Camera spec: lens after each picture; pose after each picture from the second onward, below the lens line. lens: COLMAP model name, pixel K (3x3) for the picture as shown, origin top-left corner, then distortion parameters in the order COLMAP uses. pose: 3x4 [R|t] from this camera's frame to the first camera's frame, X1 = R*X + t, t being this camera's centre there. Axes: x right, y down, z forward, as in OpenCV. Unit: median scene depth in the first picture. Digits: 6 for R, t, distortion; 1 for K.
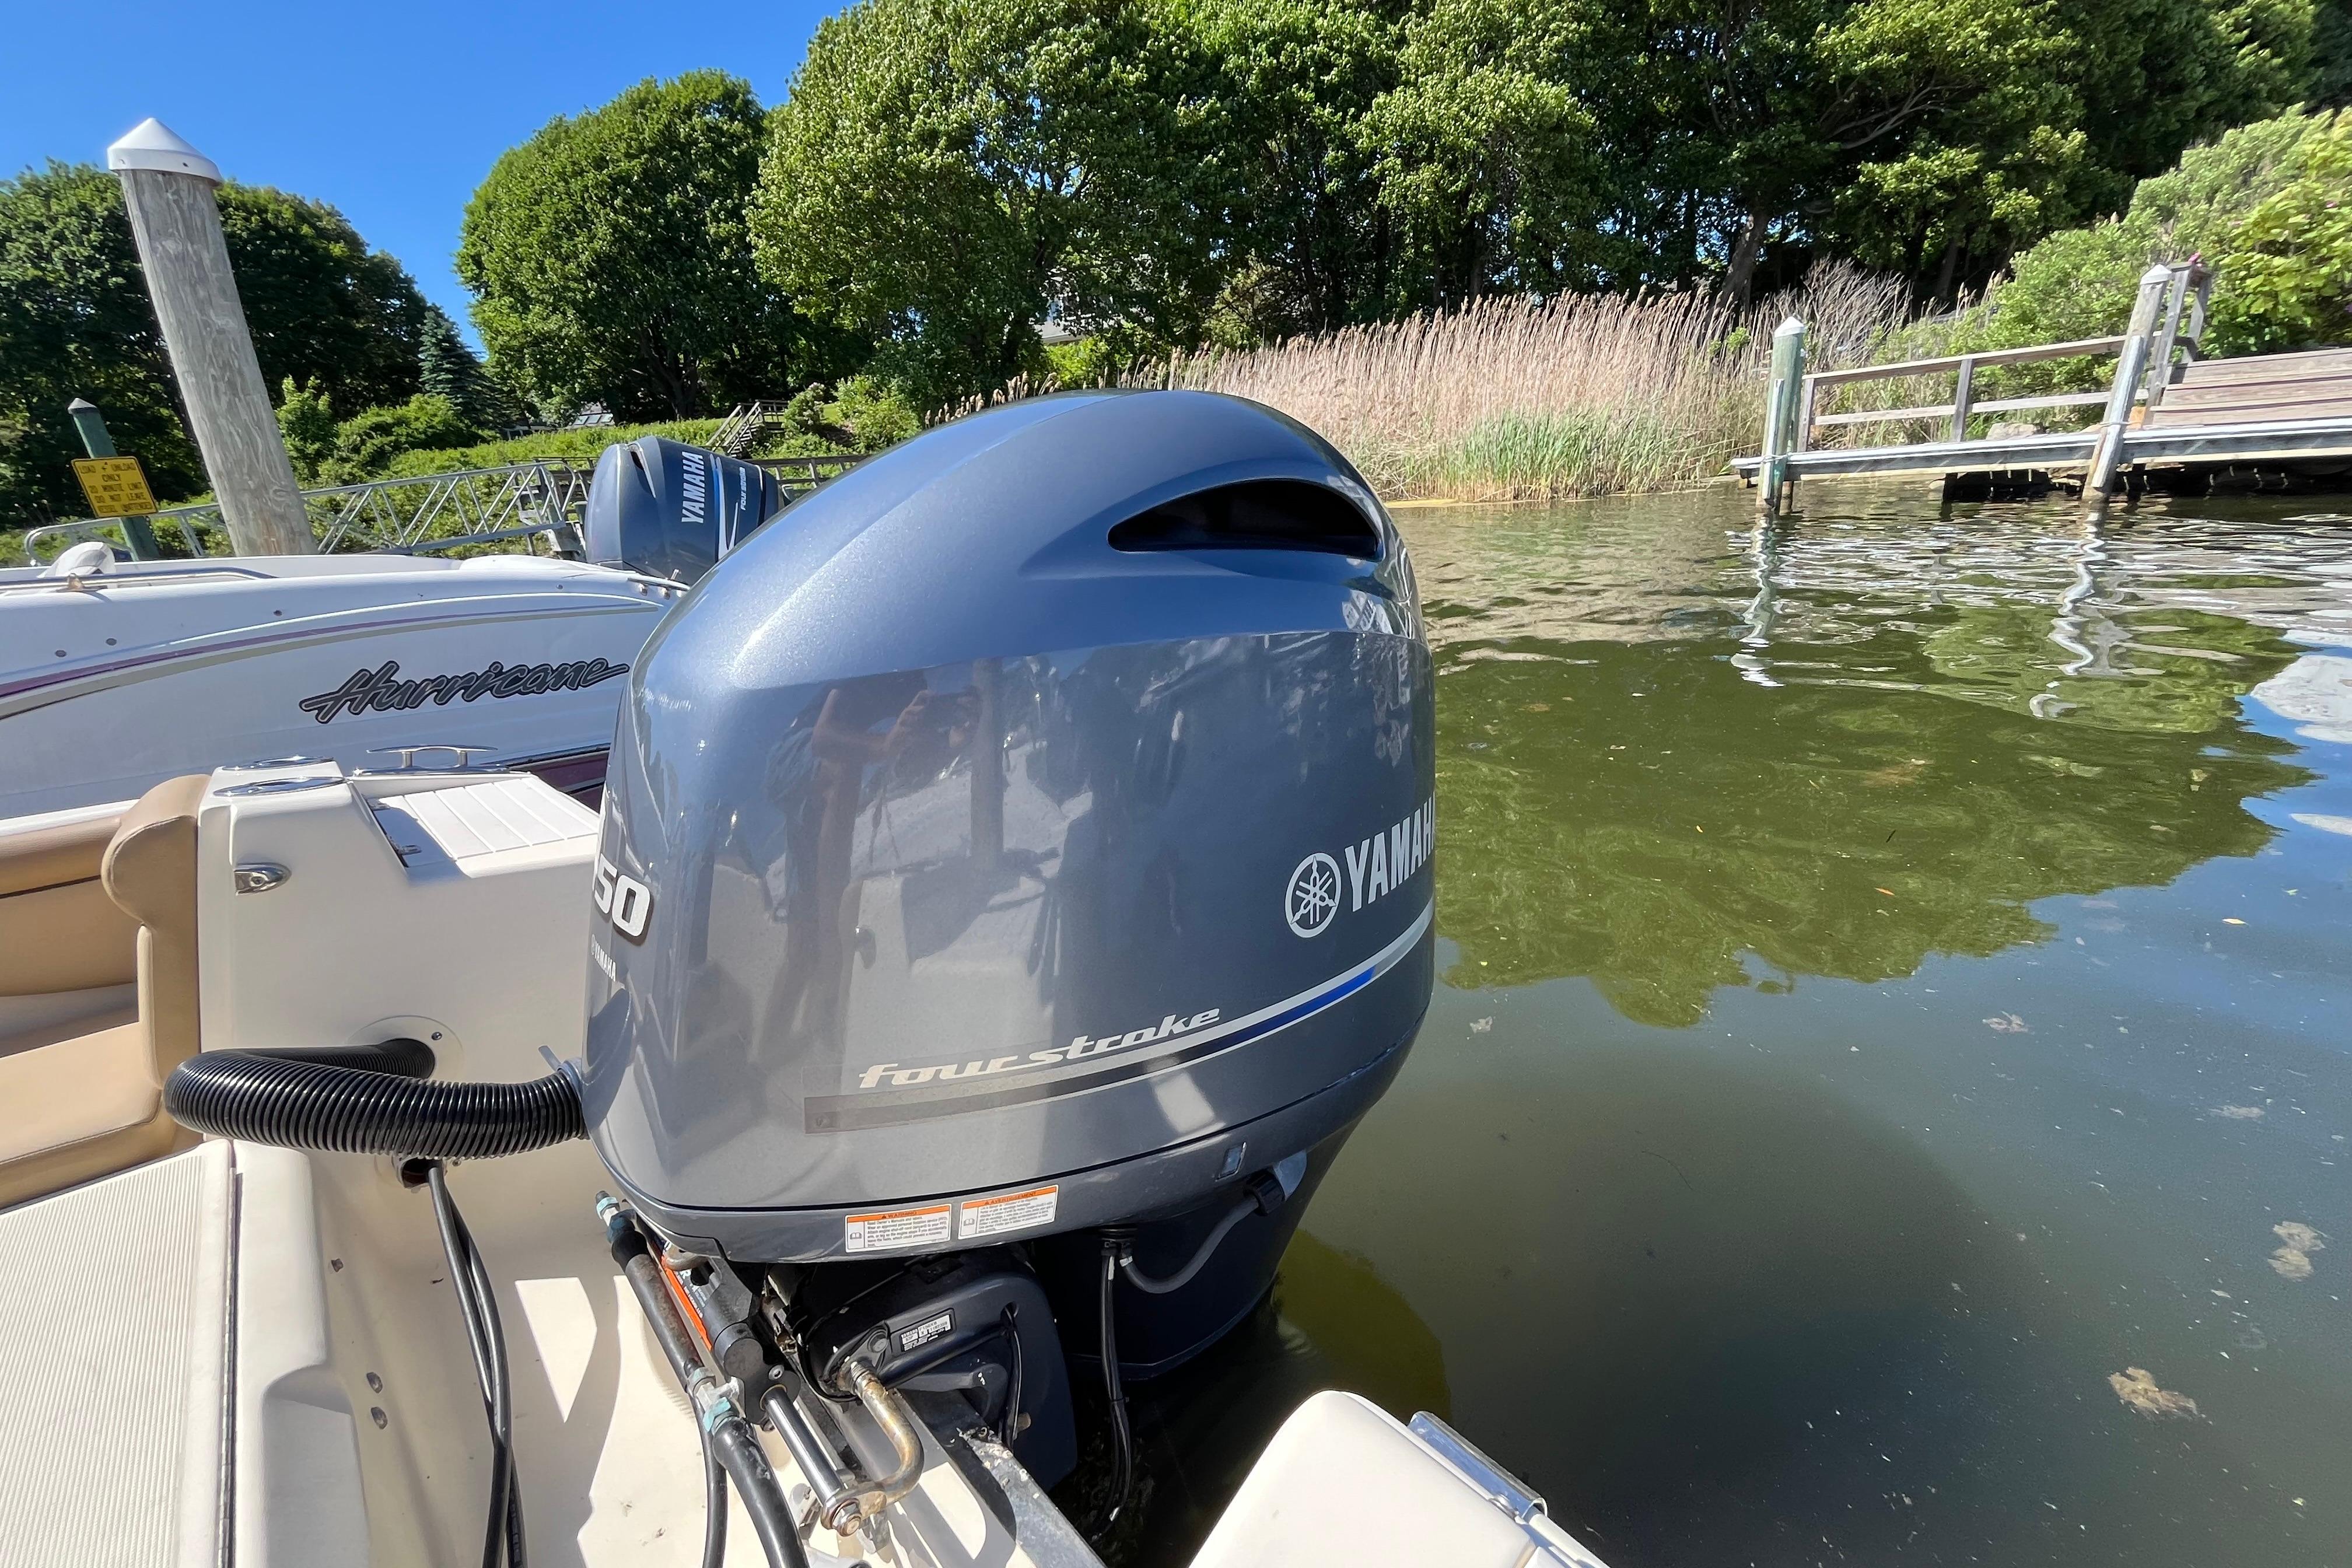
lens RADIAL K [[978.4, 0, 1177.0], [0, 978.4, 771.0], [0, 0, 1]] dist [-0.002948, -0.000527]
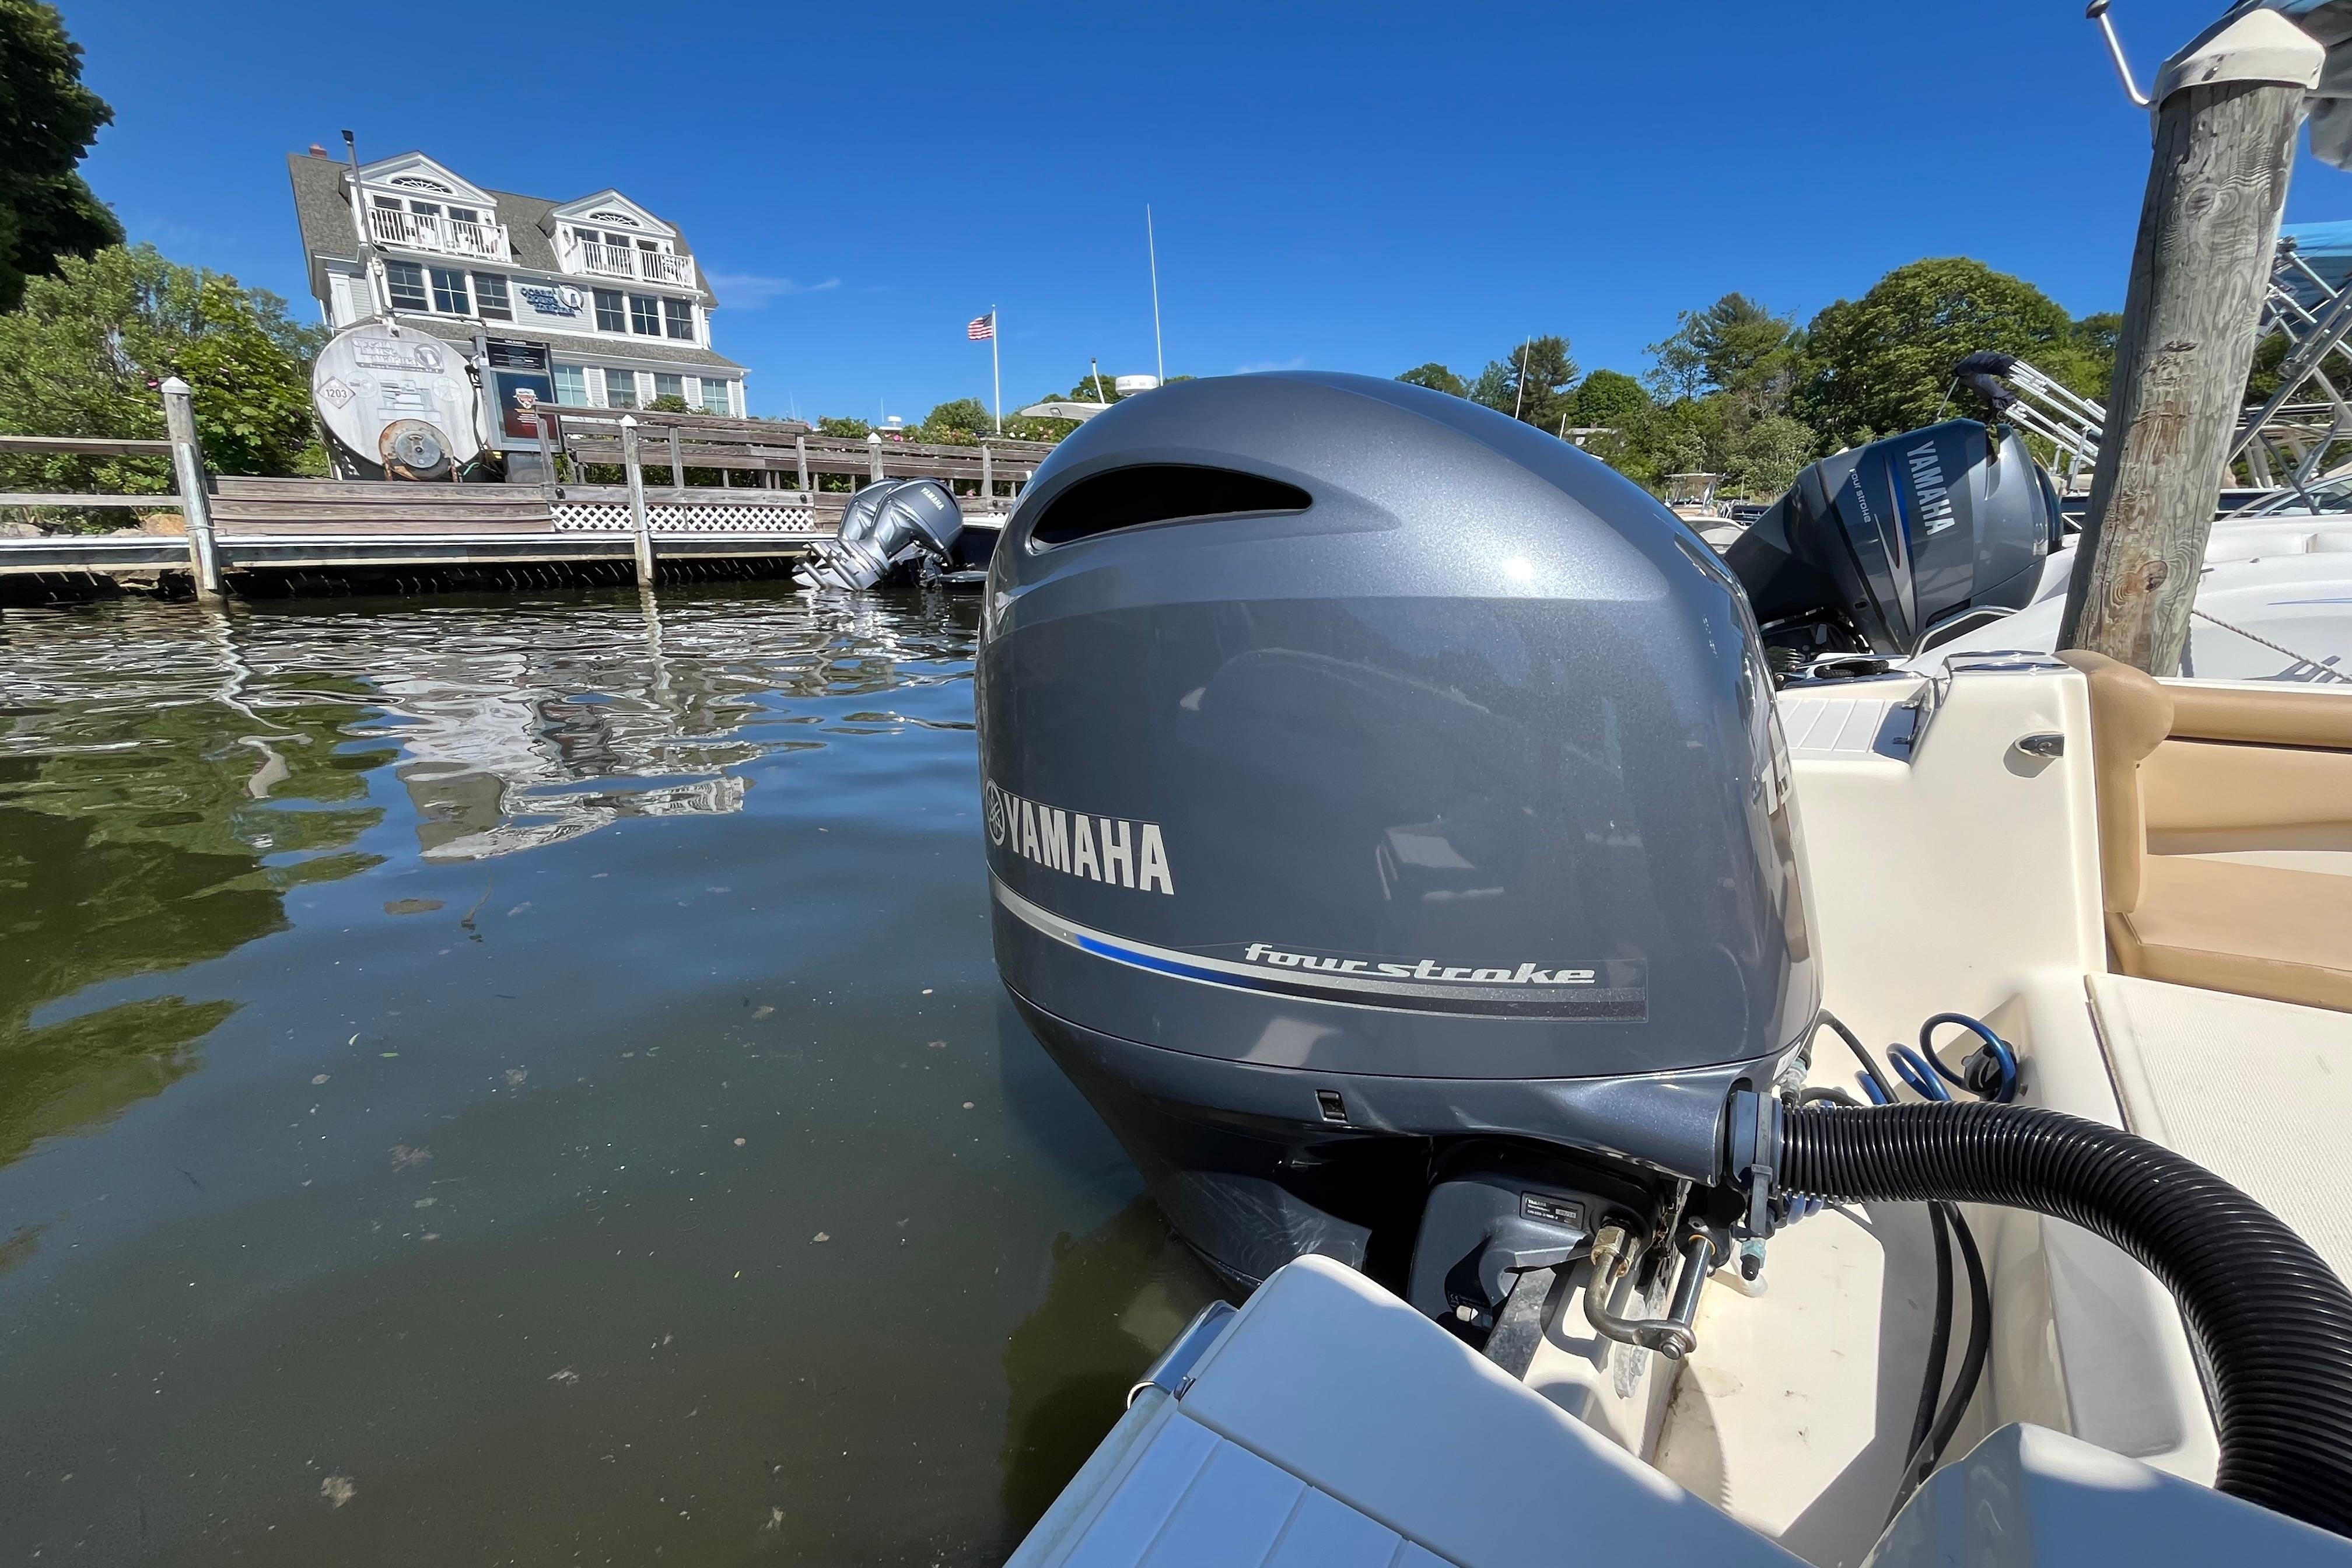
lens RADIAL K [[959.7, 0, 1166.5], [0, 959.7, 779.9], [0, 0, 1]] dist [-0.003200, -0.000307]
pose [[-0.094176, -0.183551, 0.978489, -0.044283], [0.284248, 0.936987, 0.203123, -0.008105], [-0.954114, 0.297263, -0.036067, 0.045898]]
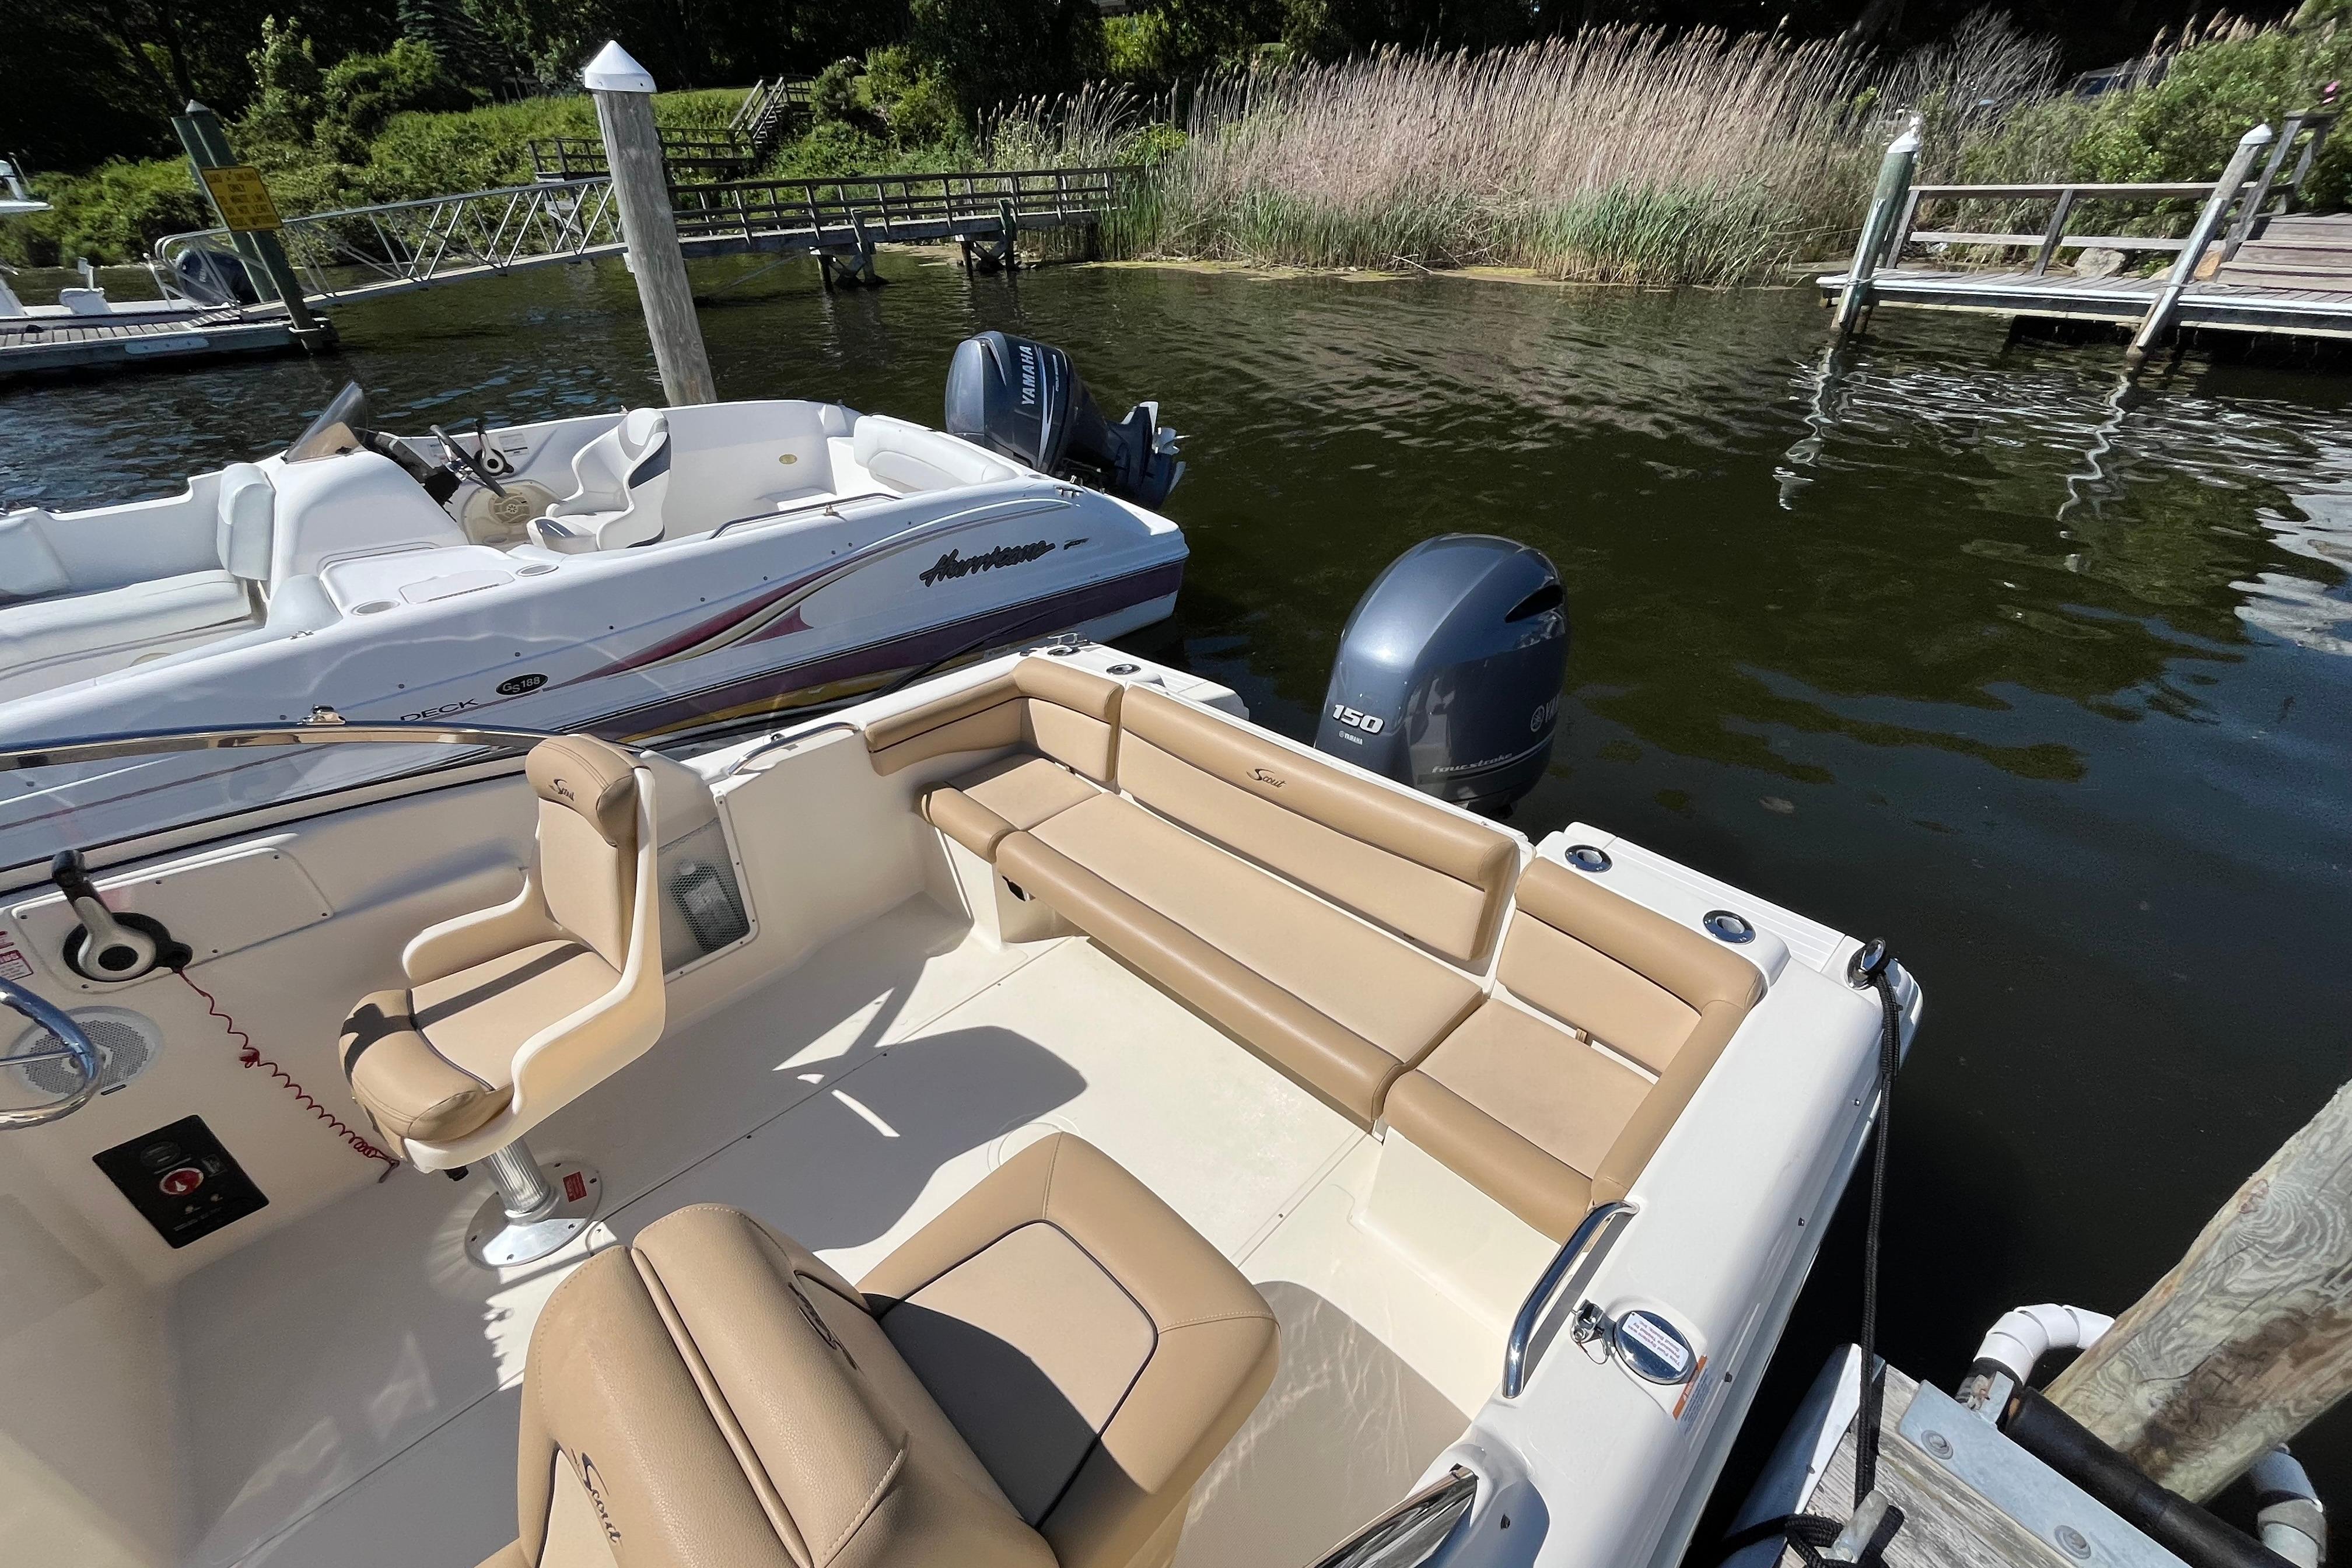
lens RADIAL K [[975.7, 0, 1176.8], [0, 975.7, 785.0], [0, 0, 1]] dist [-0.001802, 0.000261]
pose [[0.998213, 0.059737, 0.001380, -0.032416], [-0.057864, 0.960646, 0.271683, -0.015640], [0.014903, -0.271278, 0.962386, -0.060115]]
